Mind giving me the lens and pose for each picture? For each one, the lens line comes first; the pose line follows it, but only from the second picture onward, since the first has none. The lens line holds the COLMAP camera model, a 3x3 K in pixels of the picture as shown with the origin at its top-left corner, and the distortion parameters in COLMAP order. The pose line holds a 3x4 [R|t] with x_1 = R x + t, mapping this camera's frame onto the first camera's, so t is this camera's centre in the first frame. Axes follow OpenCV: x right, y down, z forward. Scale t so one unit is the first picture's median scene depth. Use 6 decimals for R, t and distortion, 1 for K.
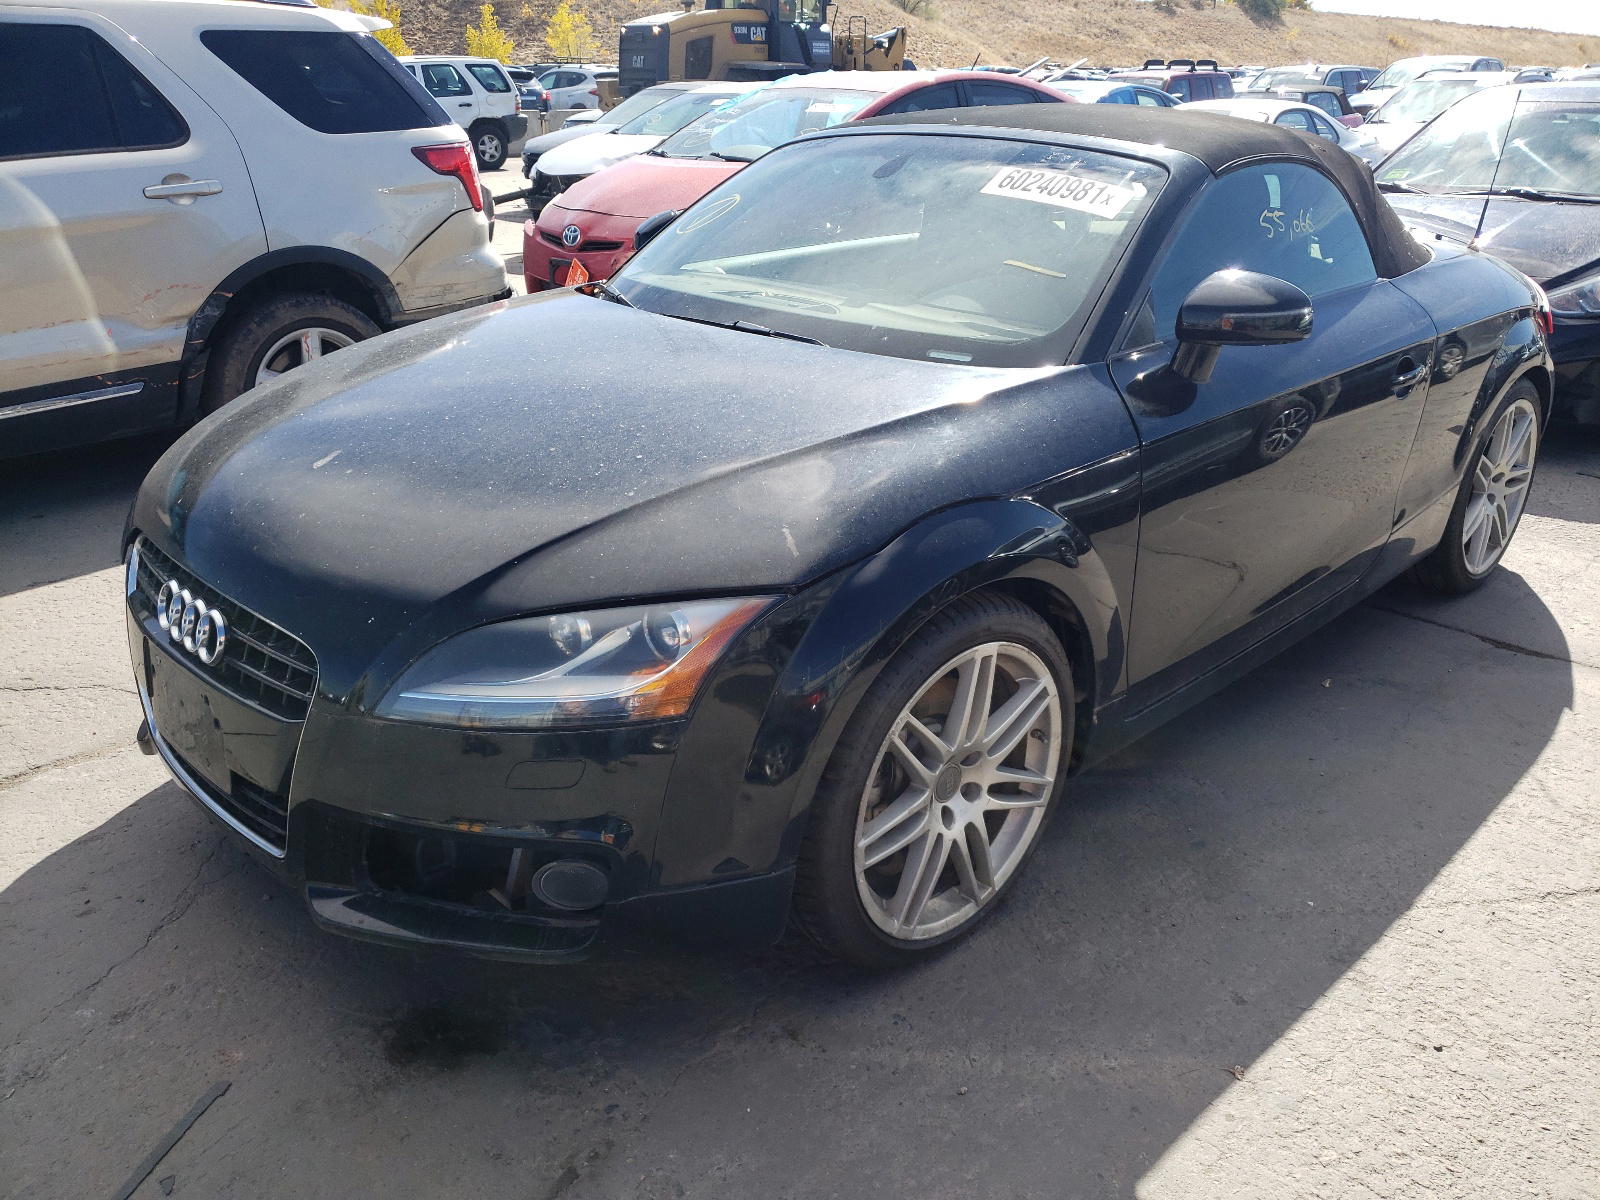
lens RADIAL K [[1195.0, 0, 800.0], [0, 1195.0, 600.0], [0, 0, 1]] dist [-0.022867, 0.053276]
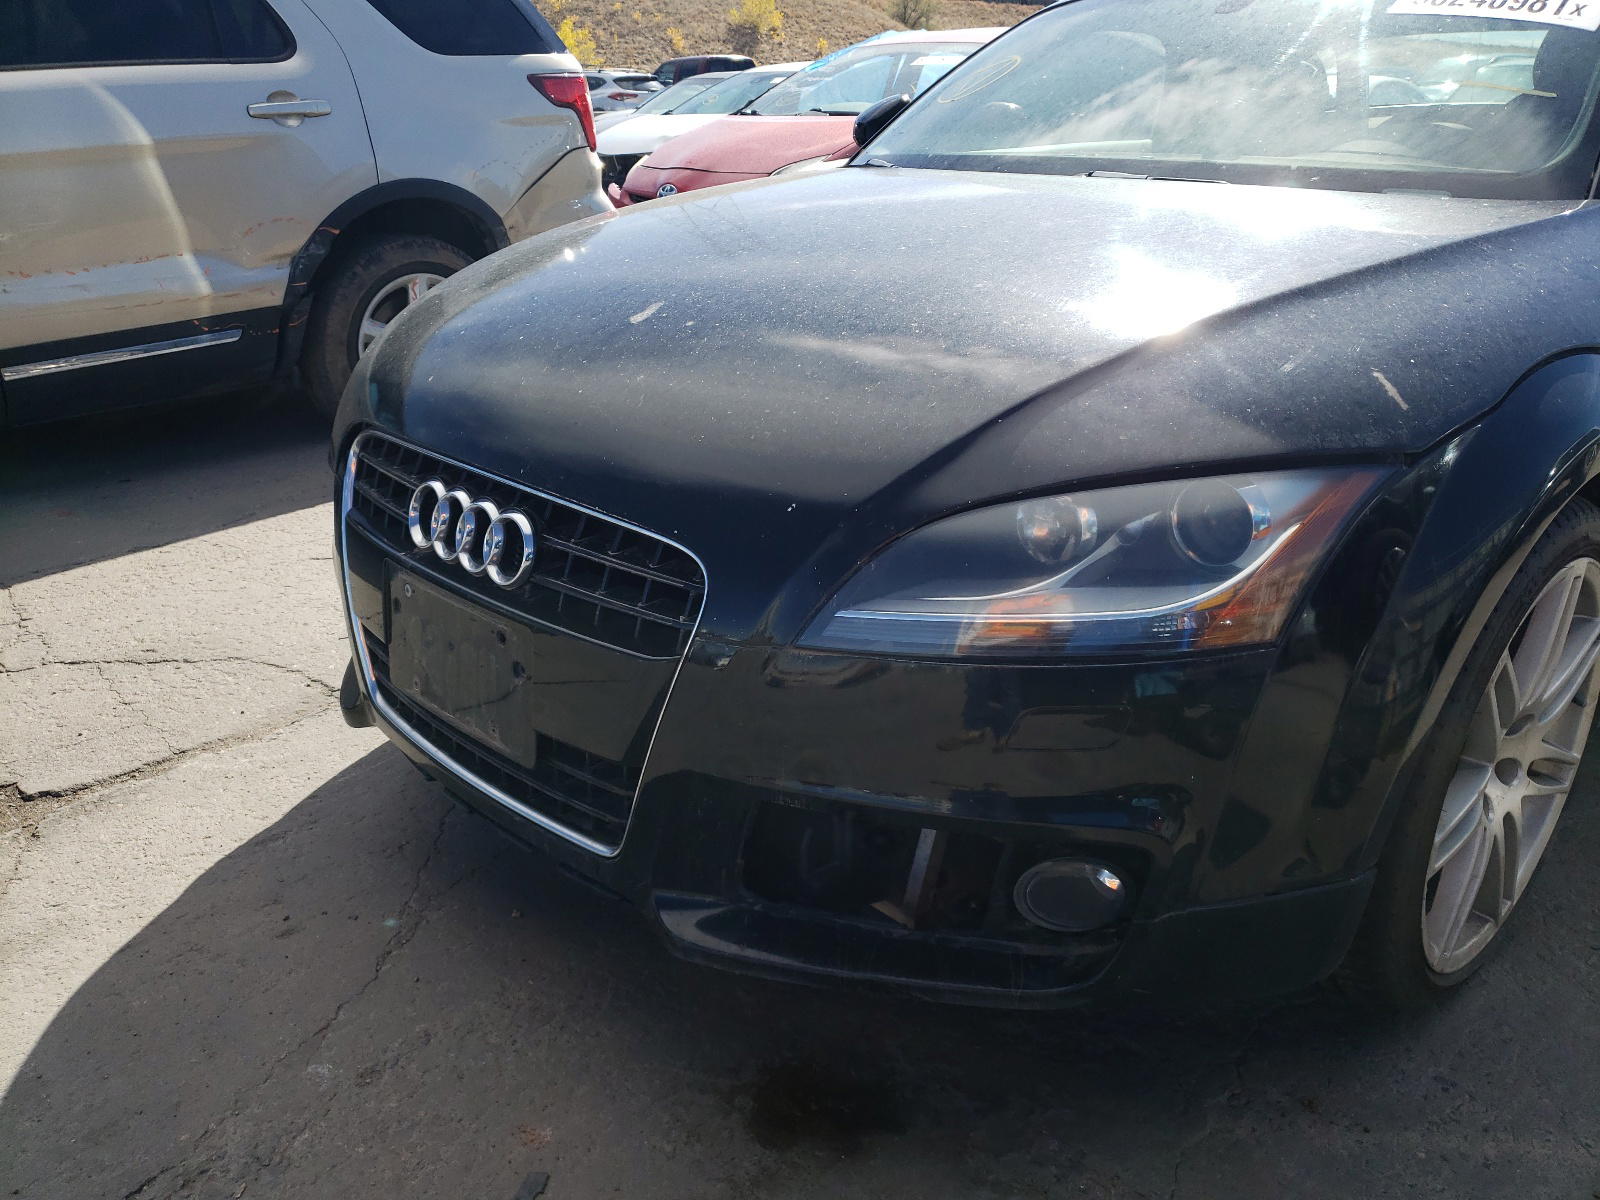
lens RADIAL K [[1215.9, 0, 800.0], [0, 1215.9, 600.0], [0, 0, 1]] dist [0.001776, 0.004911]
pose [[0.999887, -0.002626, -0.014809, -0.277526], [0.002463, 0.999936, -0.011010, 0.063263], [0.014837, 0.010972, 0.999830, 0.243395]]
